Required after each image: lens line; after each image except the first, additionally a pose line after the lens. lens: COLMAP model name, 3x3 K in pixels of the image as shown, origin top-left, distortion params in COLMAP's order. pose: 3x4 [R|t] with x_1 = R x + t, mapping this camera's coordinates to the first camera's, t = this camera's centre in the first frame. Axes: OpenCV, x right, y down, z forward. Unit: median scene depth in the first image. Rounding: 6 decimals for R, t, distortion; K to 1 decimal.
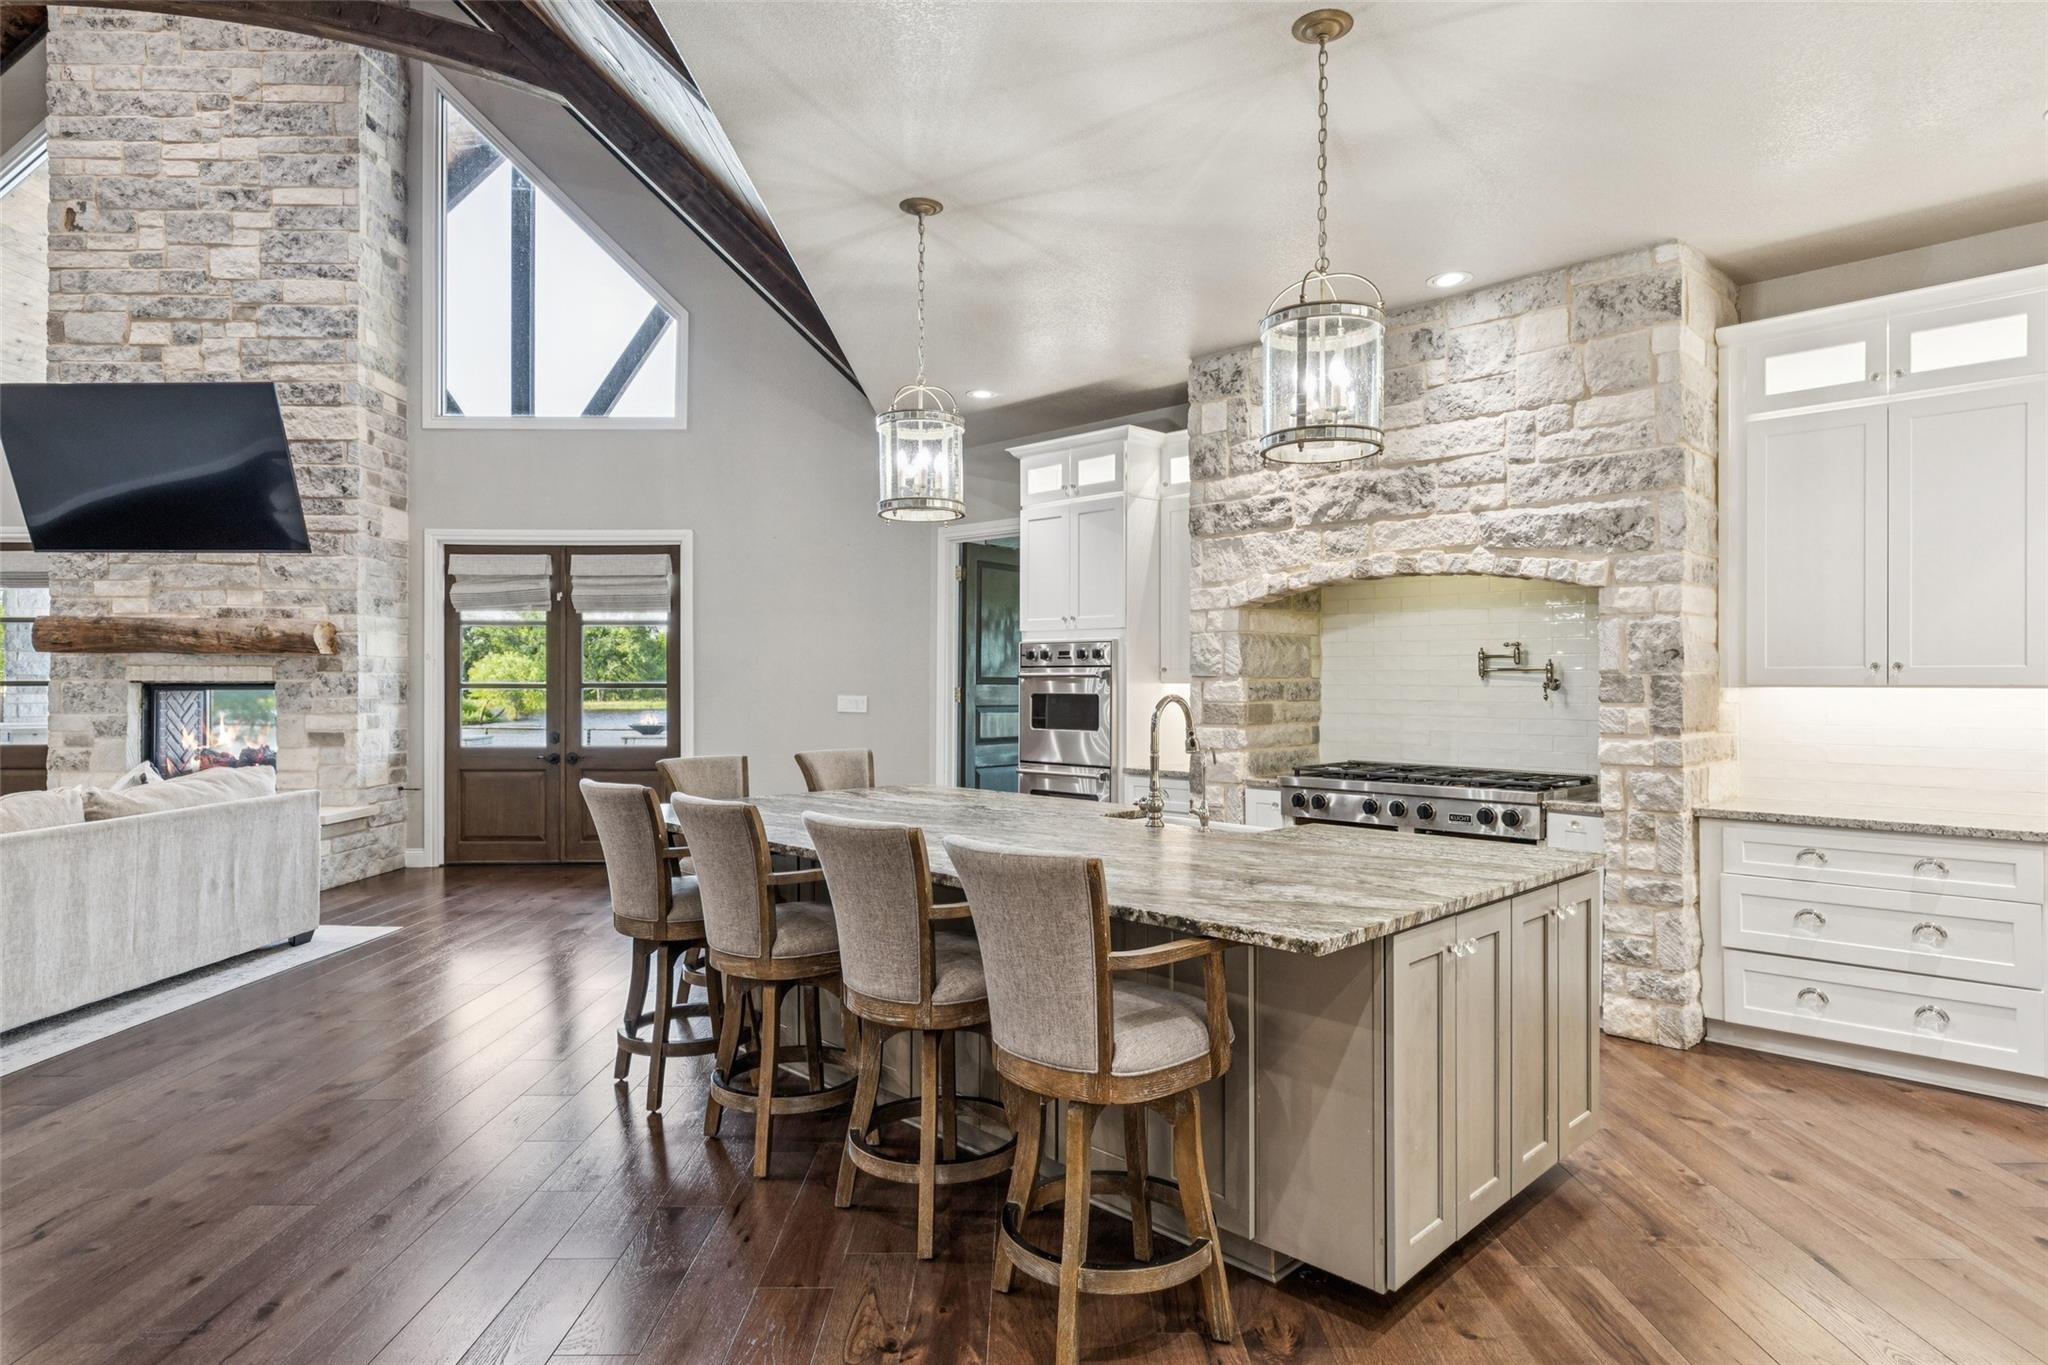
lens RADIAL K [[1142.2, 0, 1024.0], [0, 1142.2, 682.5], [0, 0, 1]] dist [0.002797, 0.000700]
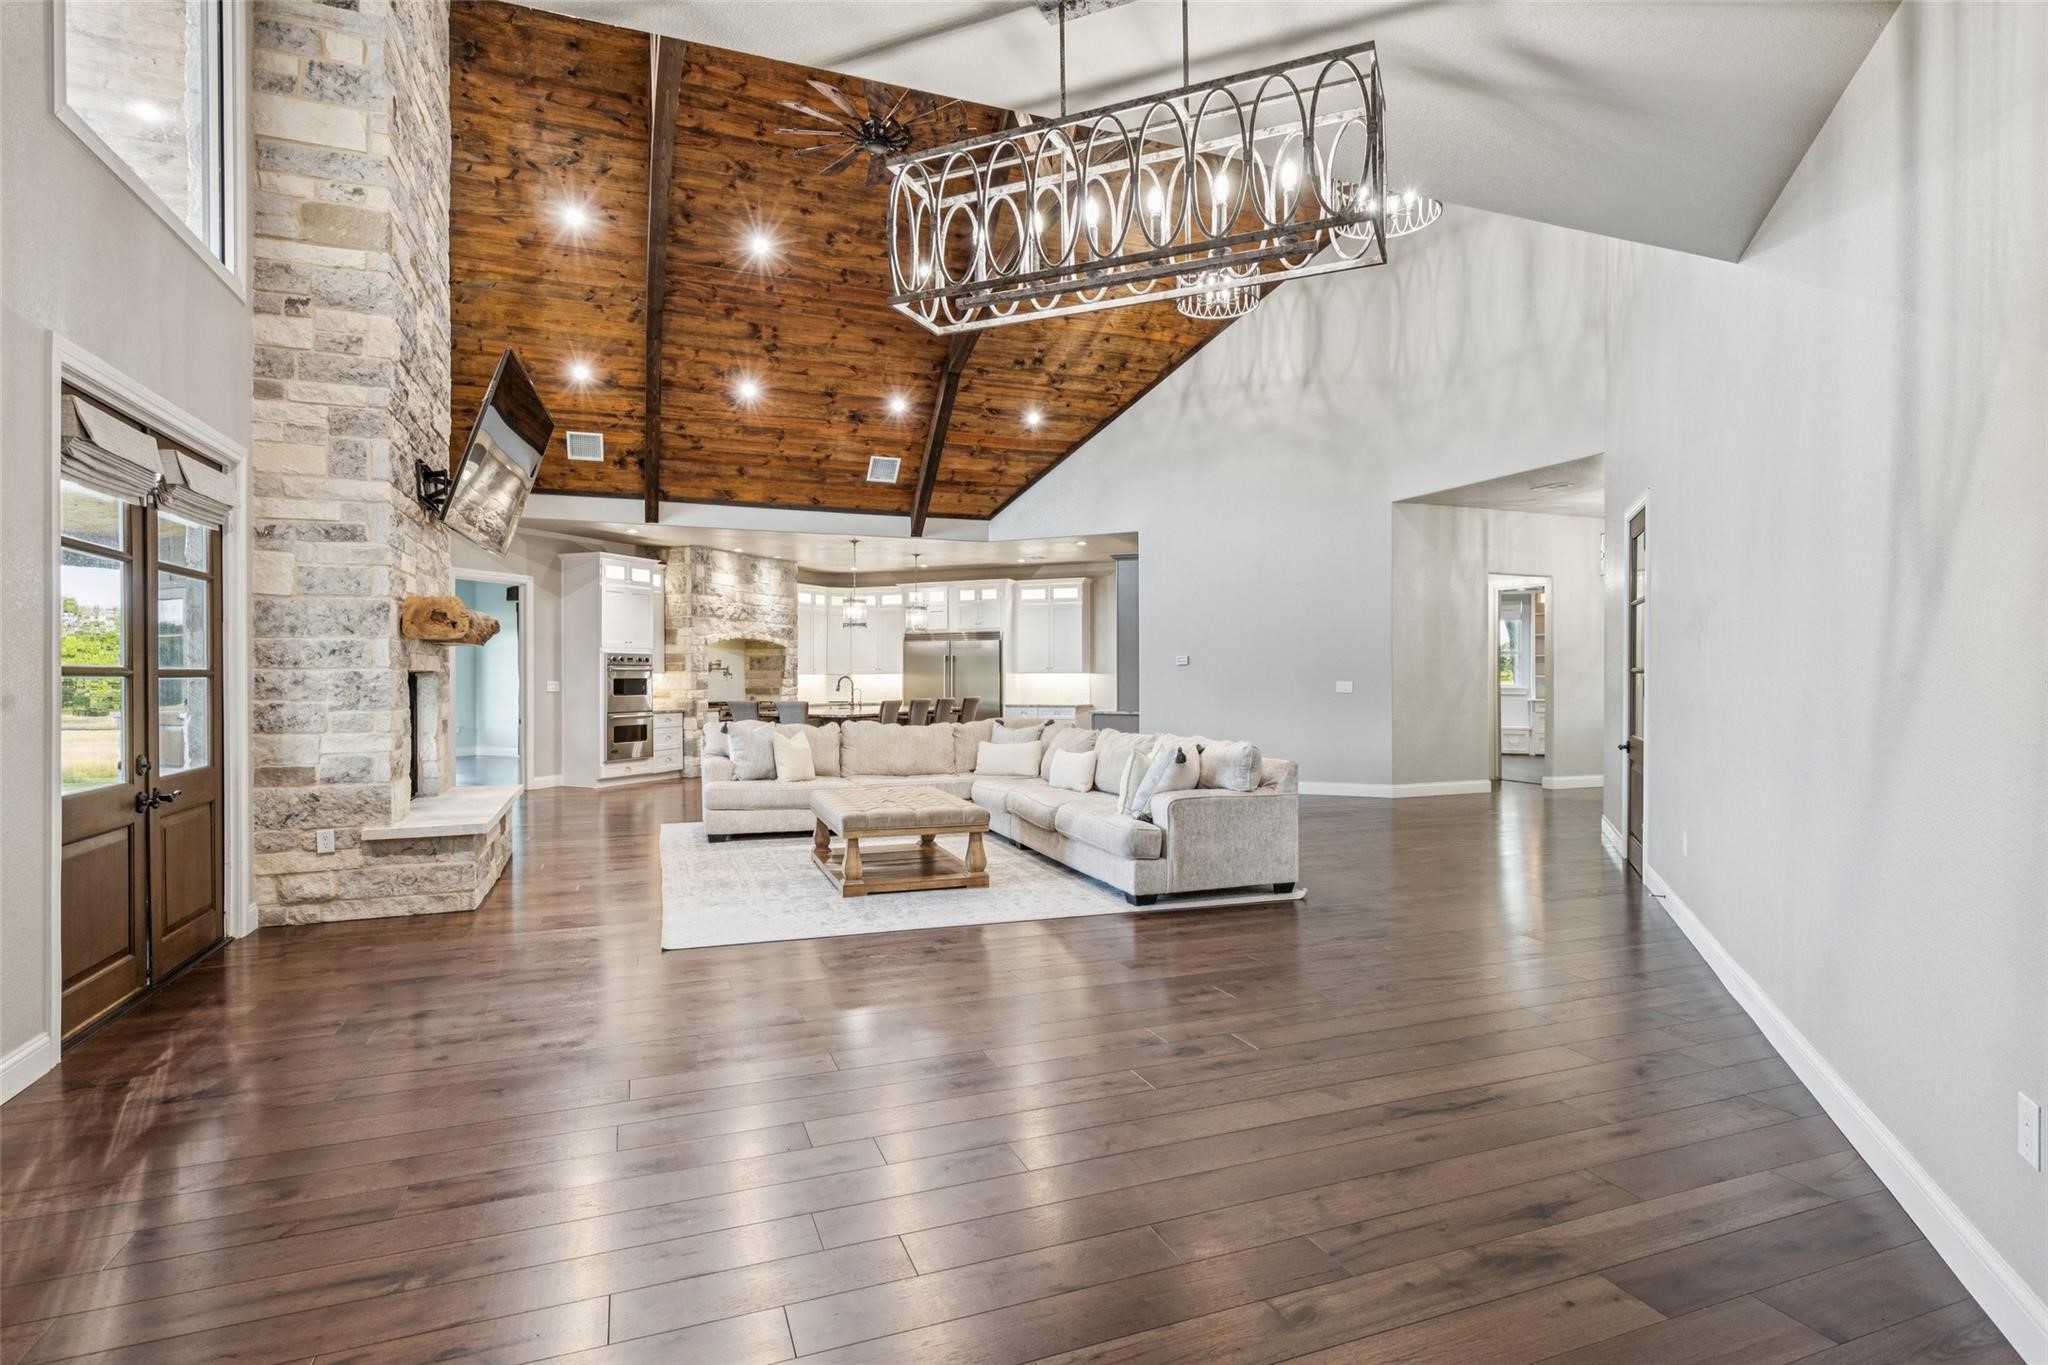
lens RADIAL K [[1039.0, 0, 1024.0], [0, 1039.0, 682.5], [0, 0, 1]] dist [-0.000074, -0.000005]
pose [[-0.356617, -0.007718, 0.934219, -1.703812], [-0.000817, 0.999968, 0.007949, 0.002114], [-0.934250, 0.002071, -0.356612, 0.849350]]
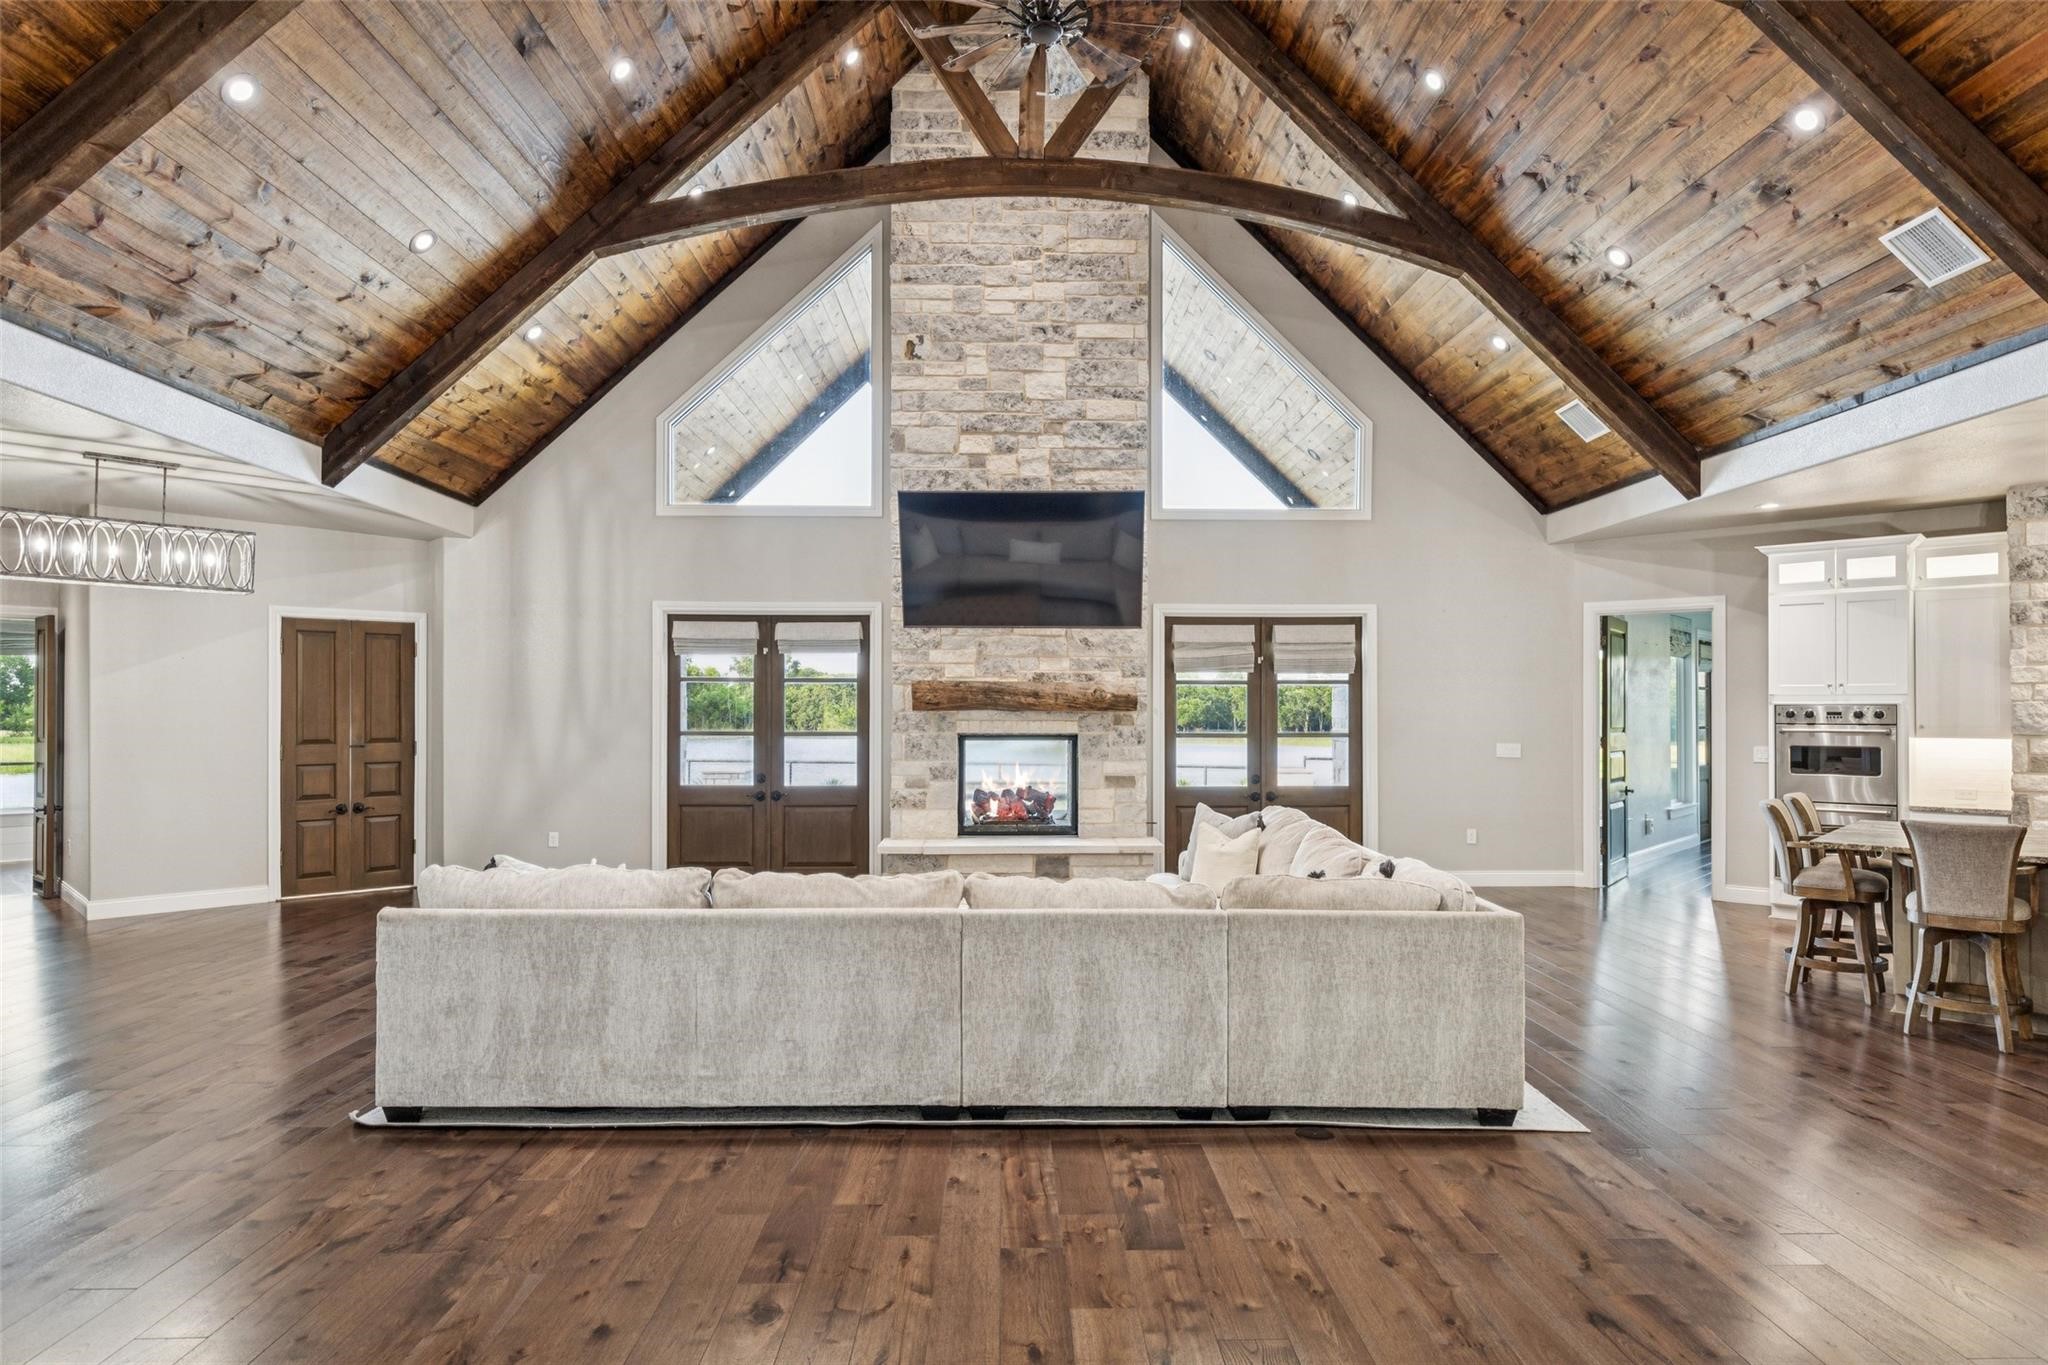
lens RADIAL K [[1135.2, 0, 1019.6], [0, 1135.2, 701.6], [0, 0, 1]] dist [0.004760, 0.000715]
pose [[0.999869, -0.000988, 0.016182, -0.736548], [0.001134, 0.999958, -0.009045, -0.023824], [-0.016172, 0.009062, 0.999828, -0.191352]]
